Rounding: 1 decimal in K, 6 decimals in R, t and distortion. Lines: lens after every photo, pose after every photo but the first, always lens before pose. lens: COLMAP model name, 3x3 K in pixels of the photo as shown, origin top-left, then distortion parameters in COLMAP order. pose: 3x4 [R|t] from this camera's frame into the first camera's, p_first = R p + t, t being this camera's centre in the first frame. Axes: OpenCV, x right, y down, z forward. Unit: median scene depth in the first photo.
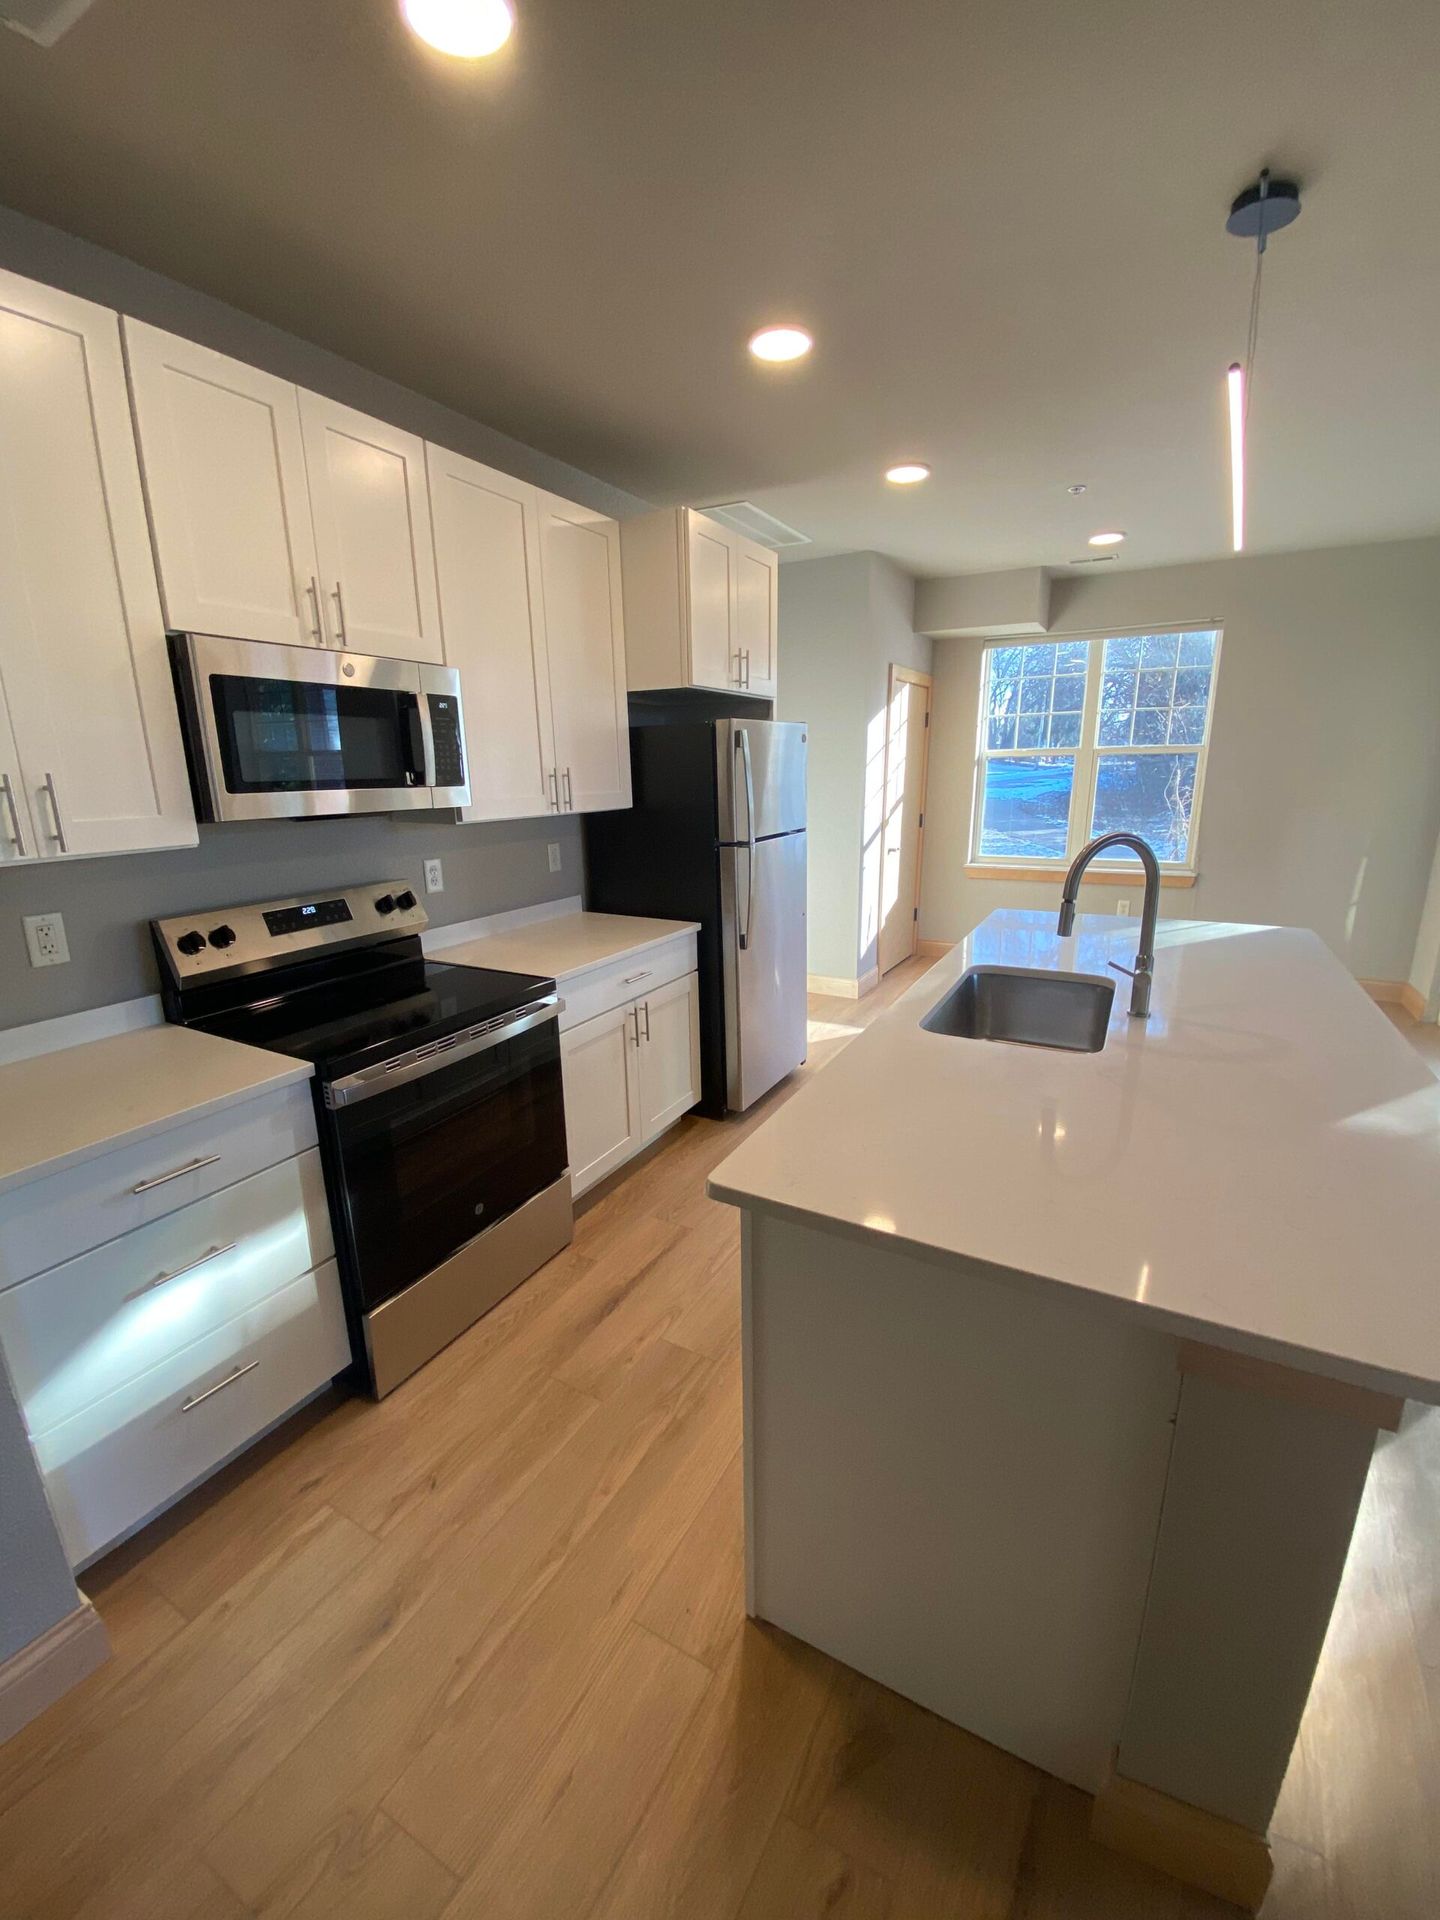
lens RADIAL K [[767.5, 0, 720.0], [0, 767.5, 960.0], [0, 0, 1]] dist [0.013376, -0.018550]
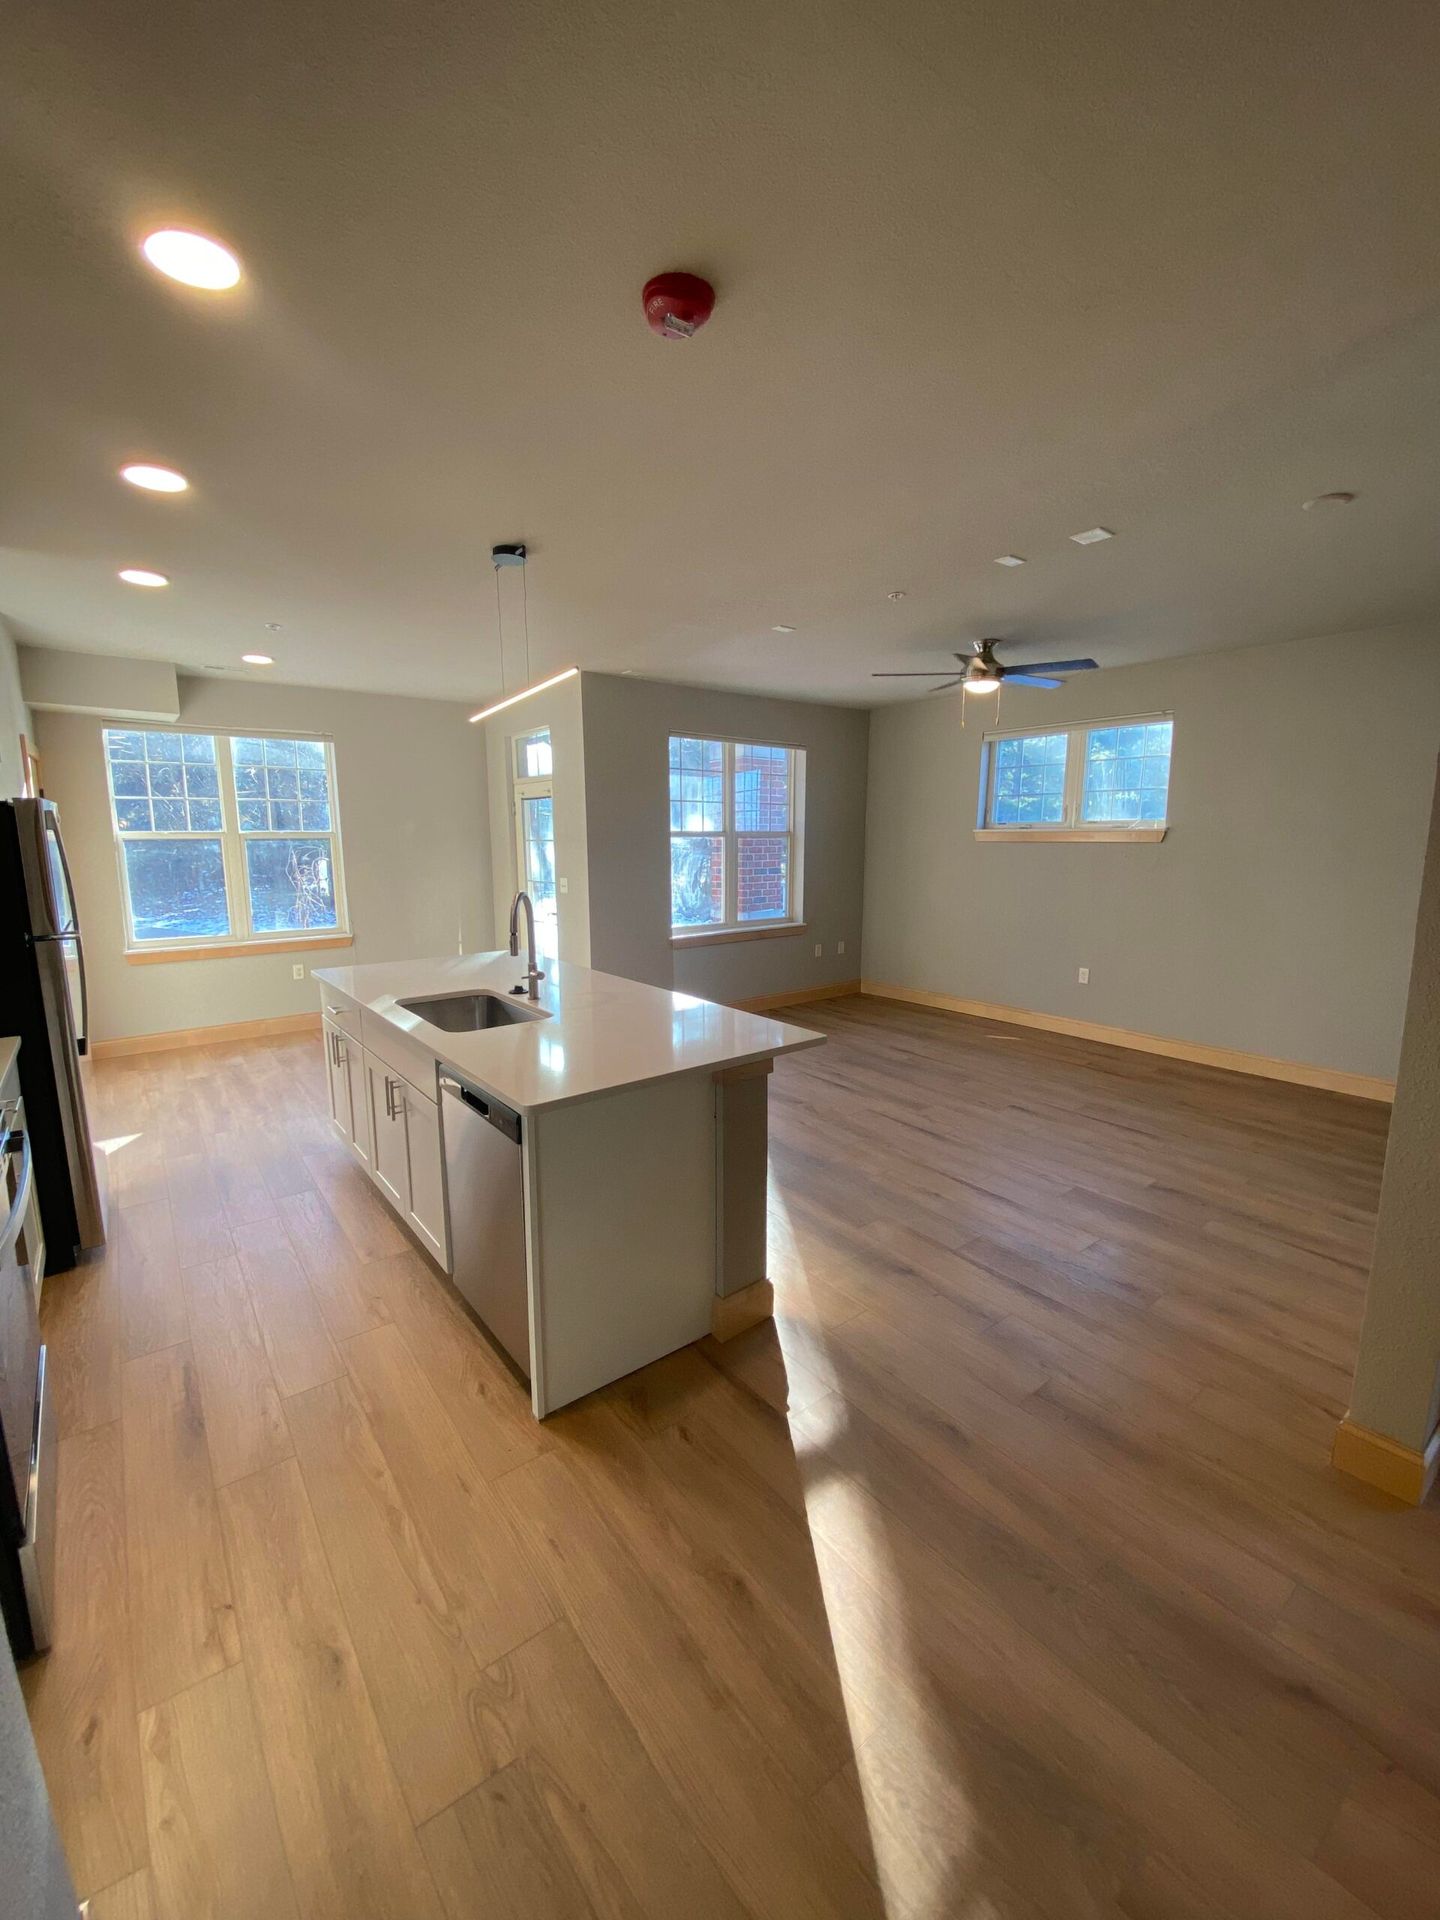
lens RADIAL K [[767.5, 0, 720.0], [0, 767.5, 960.0], [0, 0, 1]] dist [0.013376, -0.018550]
pose [[0.391378, -0.129255, 0.911107, -0.439490], [0.218610, 0.974802, 0.044384, 0.000604], [-0.893886, 0.181806, 0.409773, -0.031591]]
